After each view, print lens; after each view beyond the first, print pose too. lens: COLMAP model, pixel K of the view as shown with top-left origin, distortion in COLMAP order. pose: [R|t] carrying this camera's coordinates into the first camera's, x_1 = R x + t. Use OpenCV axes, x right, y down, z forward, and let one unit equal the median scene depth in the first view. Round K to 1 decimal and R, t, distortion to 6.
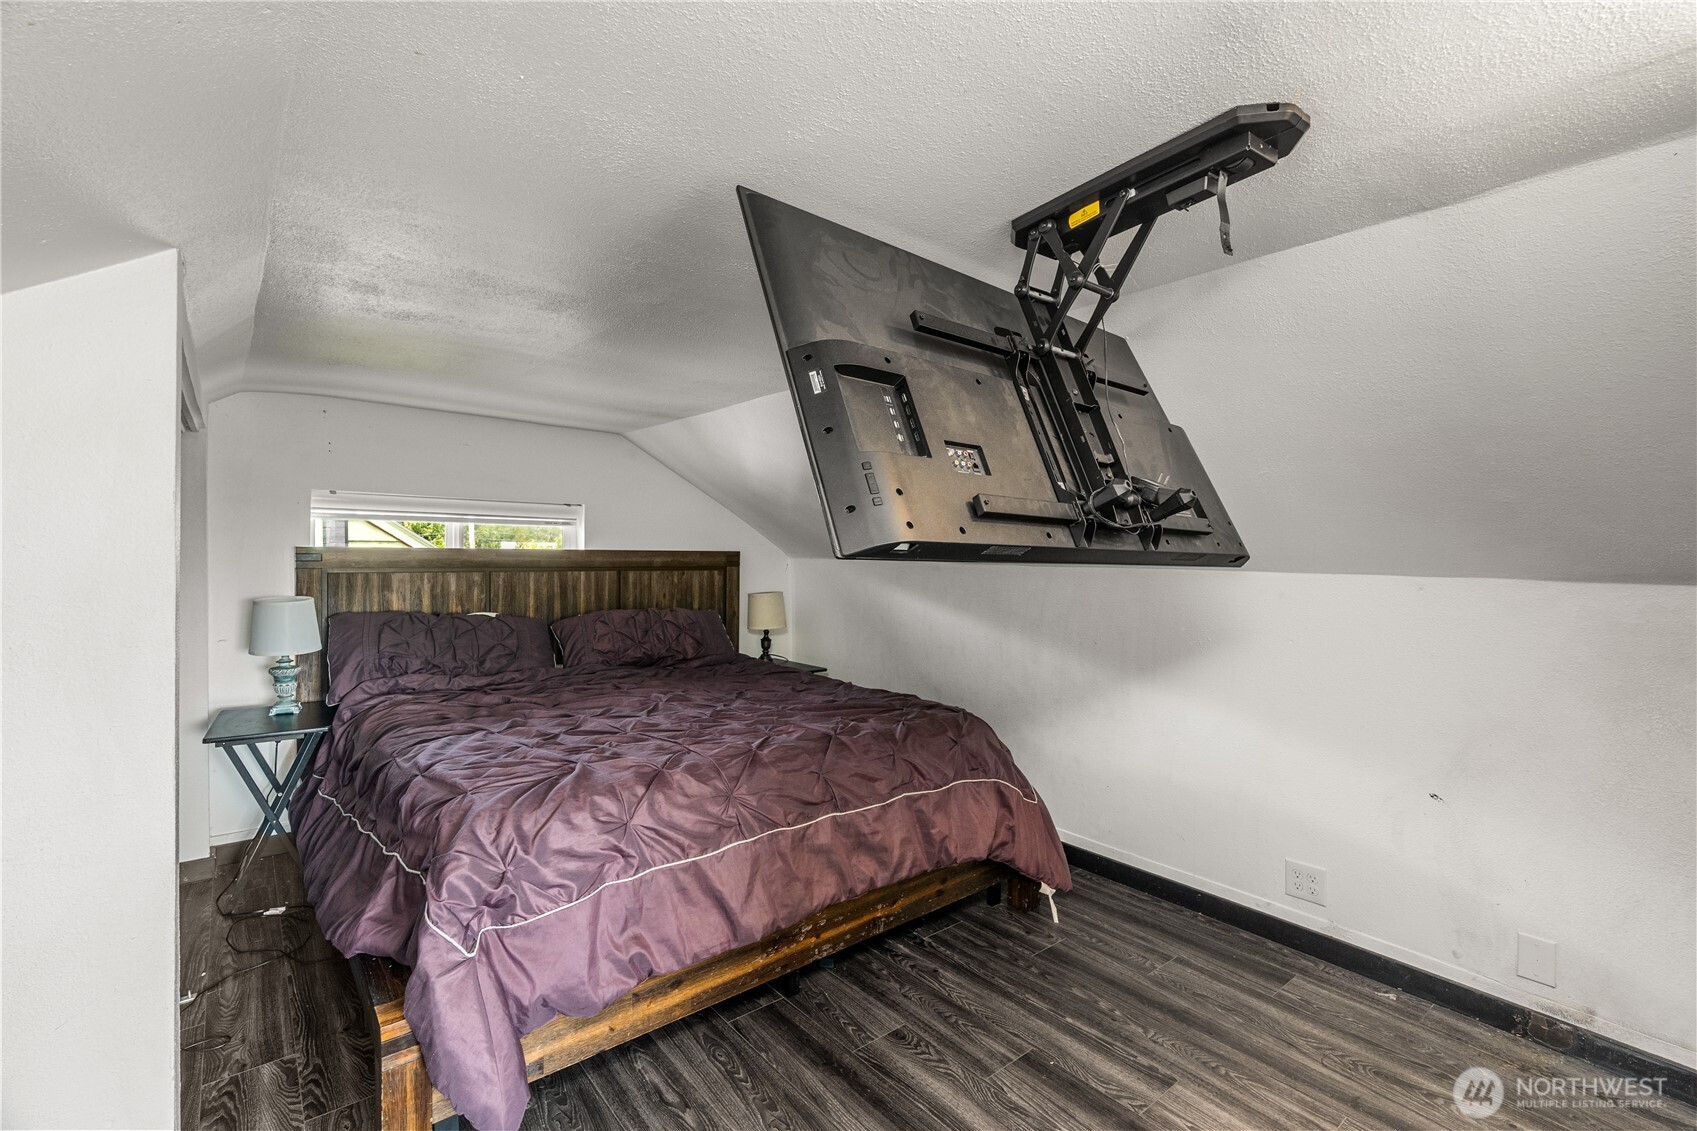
lens RADIAL K [[766.5, 0, 843.9], [0, 766.5, 557.2], [0, 0, 1]] dist [-0.009298, 0.003902]
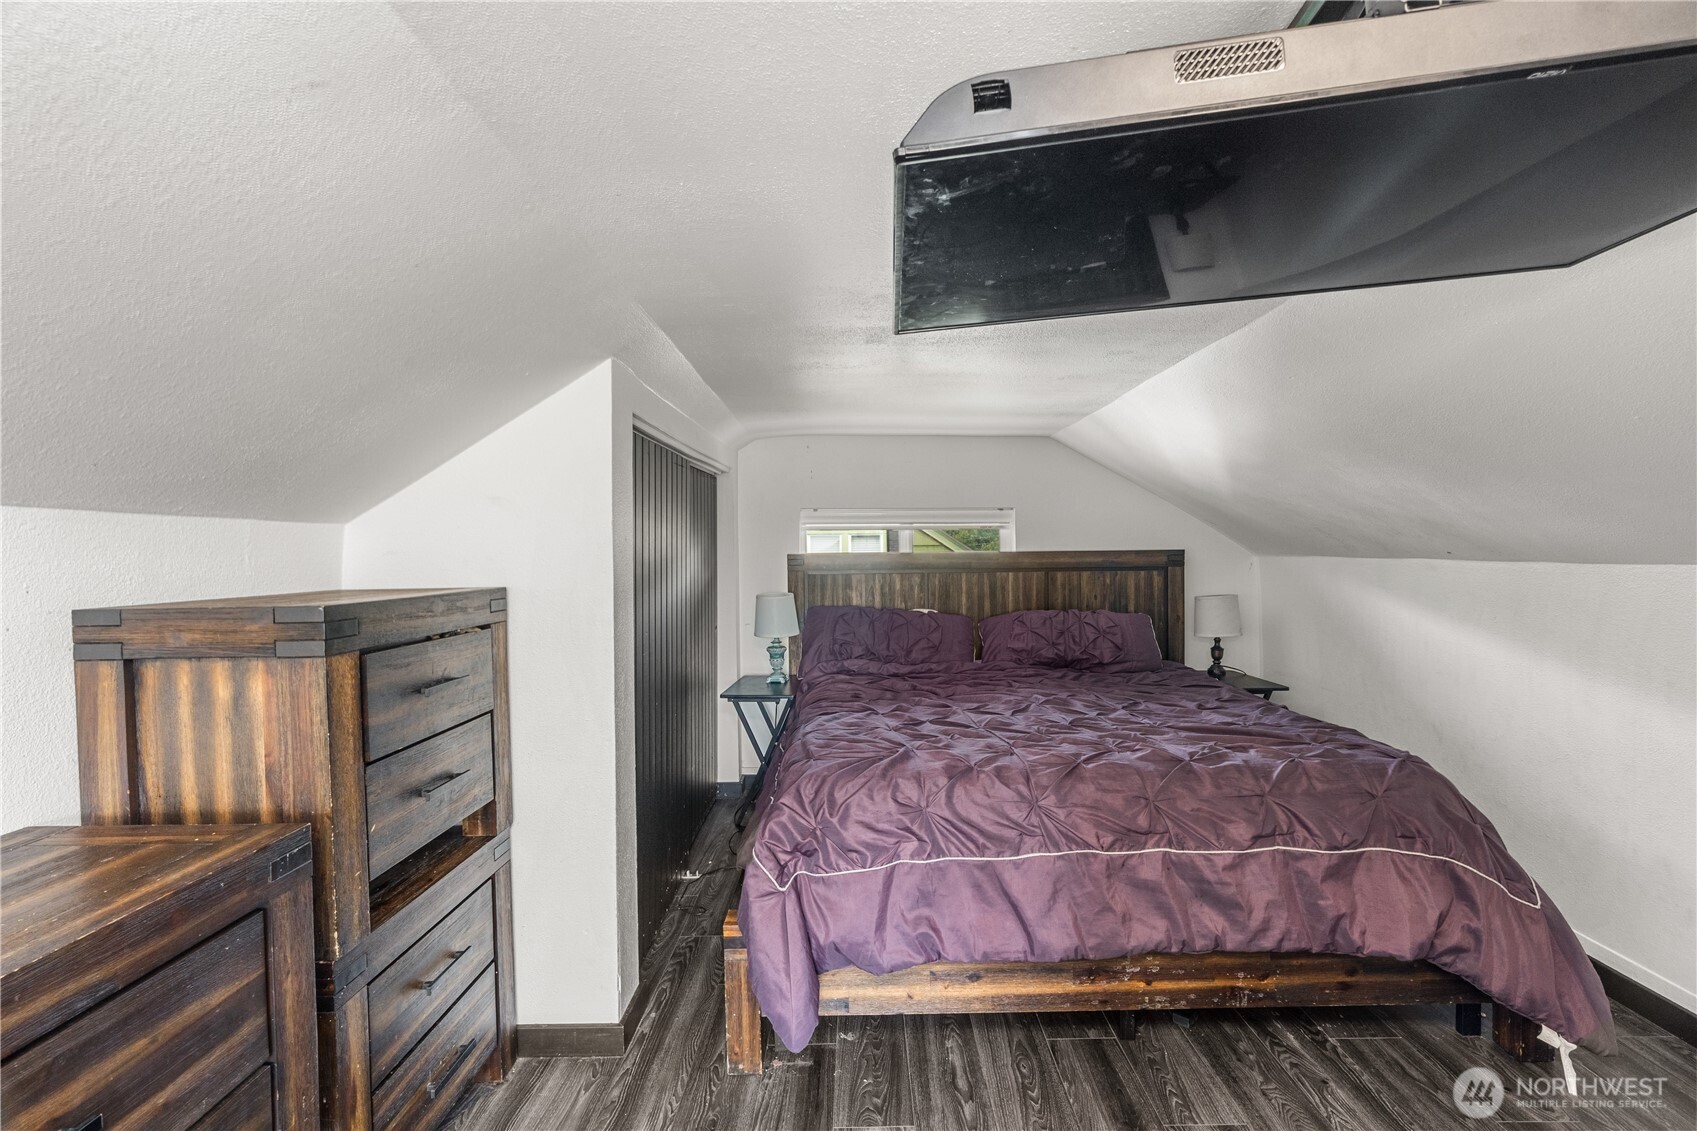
lens RADIAL K [[766.5, 0, 851.6], [0, 766.5, 561.5], [0, 0, 1]] dist [-0.009298, 0.003902]
pose [[0.765165, -0.012795, -0.643708, 0.260305], [0.016184, 0.999869, -0.000637, 0.001327], [0.643631, -0.009930, 0.765271, 0.097195]]
